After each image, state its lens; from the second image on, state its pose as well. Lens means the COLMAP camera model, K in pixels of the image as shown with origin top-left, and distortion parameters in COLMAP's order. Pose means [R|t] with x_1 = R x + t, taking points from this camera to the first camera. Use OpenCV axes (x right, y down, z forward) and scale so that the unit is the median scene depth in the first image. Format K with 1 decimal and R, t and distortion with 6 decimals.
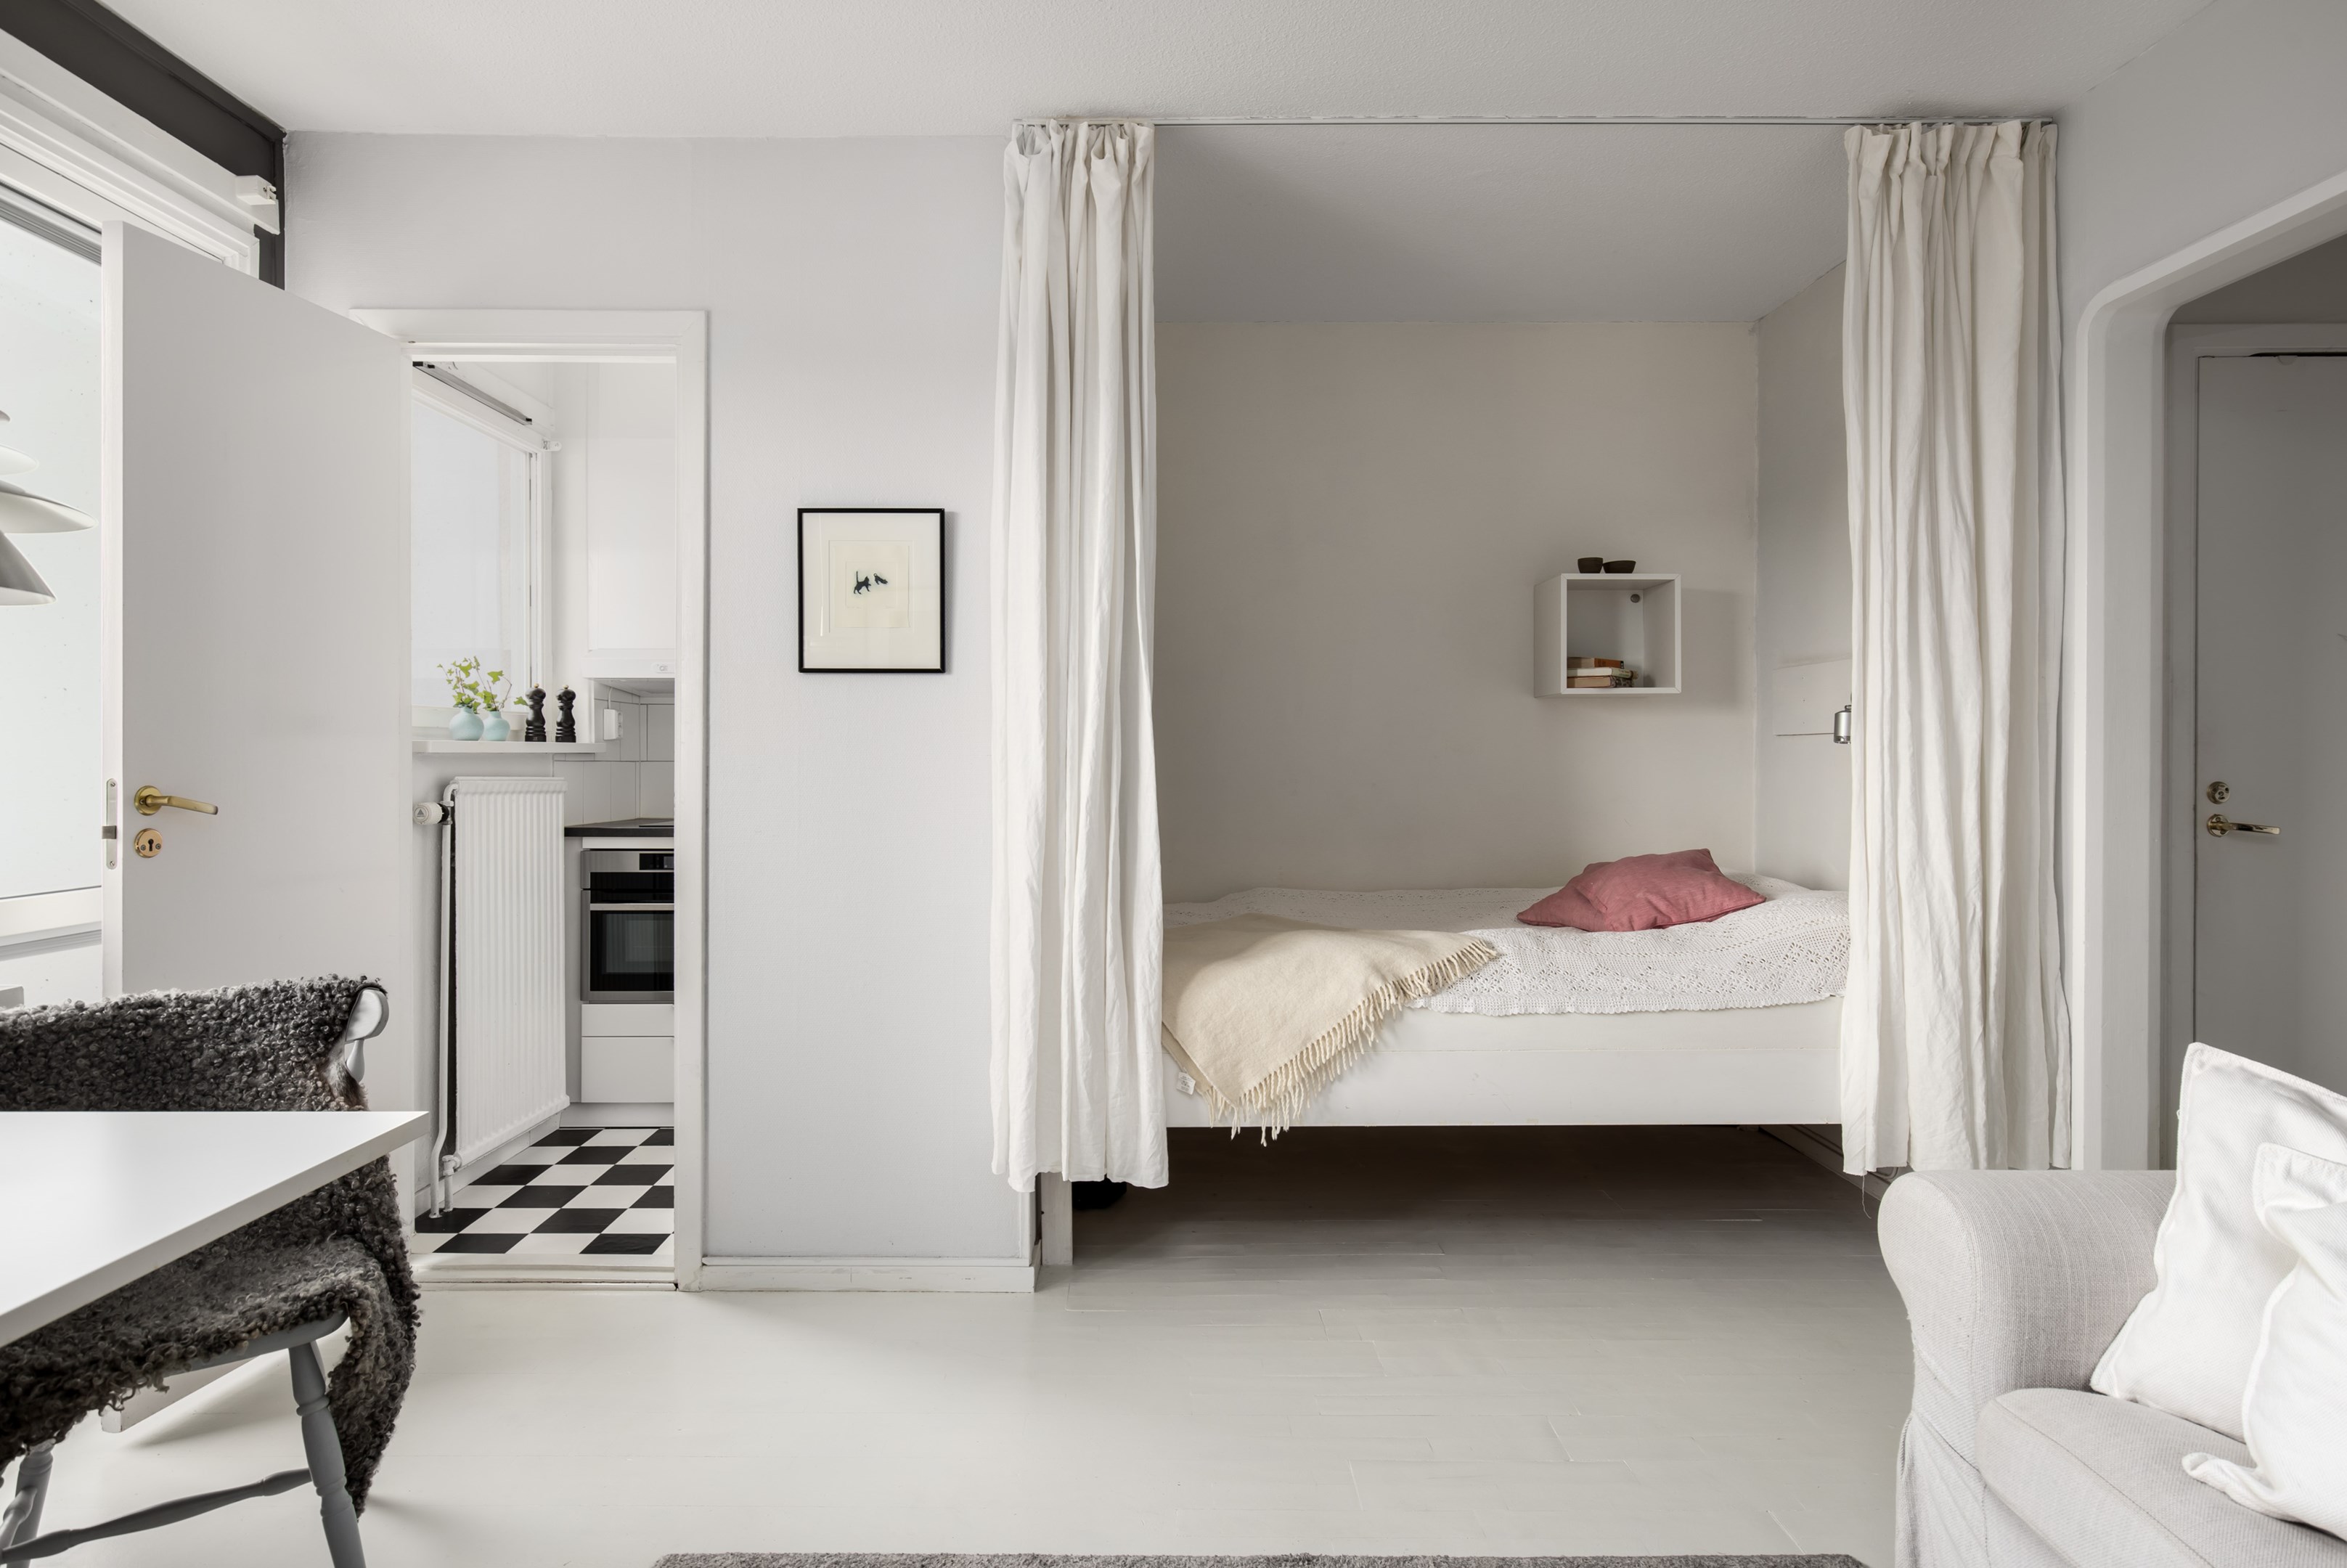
lens RADIAL K [[1248.3, 0, 1164.7], [0, 1248.3, 753.3], [0, 0, 1]] dist [0.004462, 0.001306]
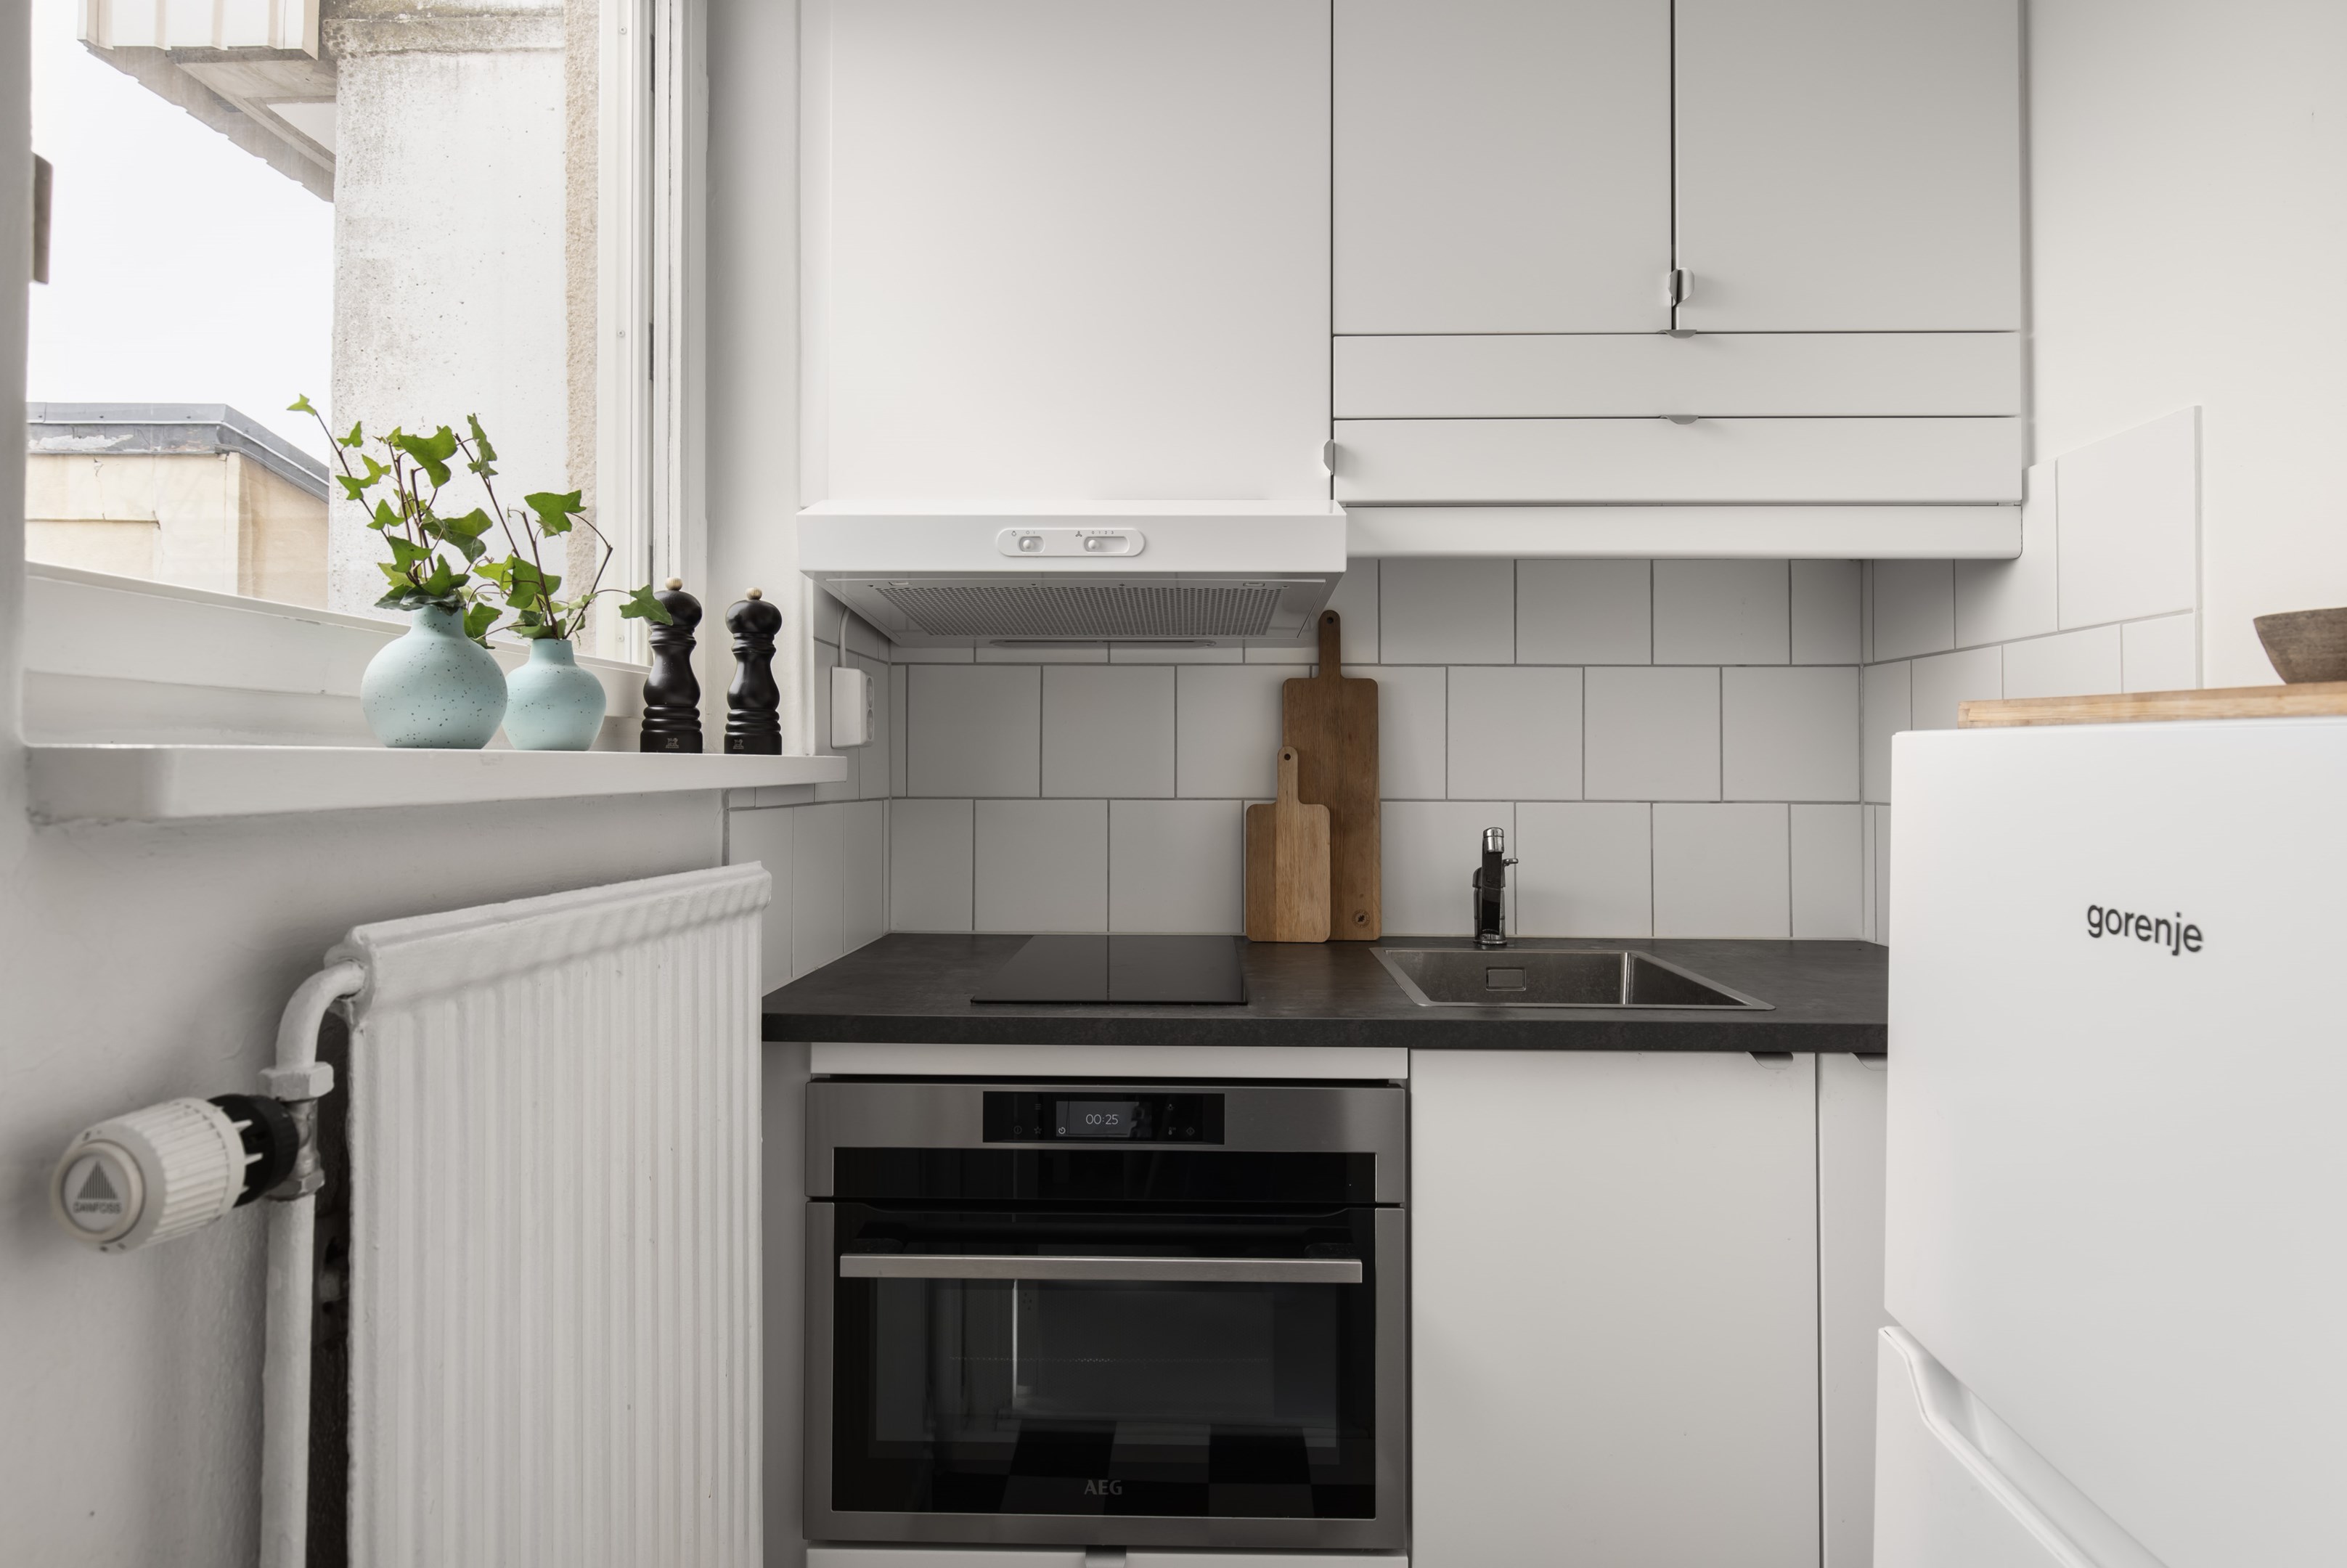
lens RADIAL K [[1307.0, 0, 1189.1], [0, 1307.0, 752.5], [0, 0, 1]] dist [0.004943, 0.002526]
pose [[0.999218, -0.000904, -0.039522, -0.355797], [0.000560, 0.999962, -0.008702, -0.006259], [0.039528, 0.008673, 0.999181, 0.665089]]
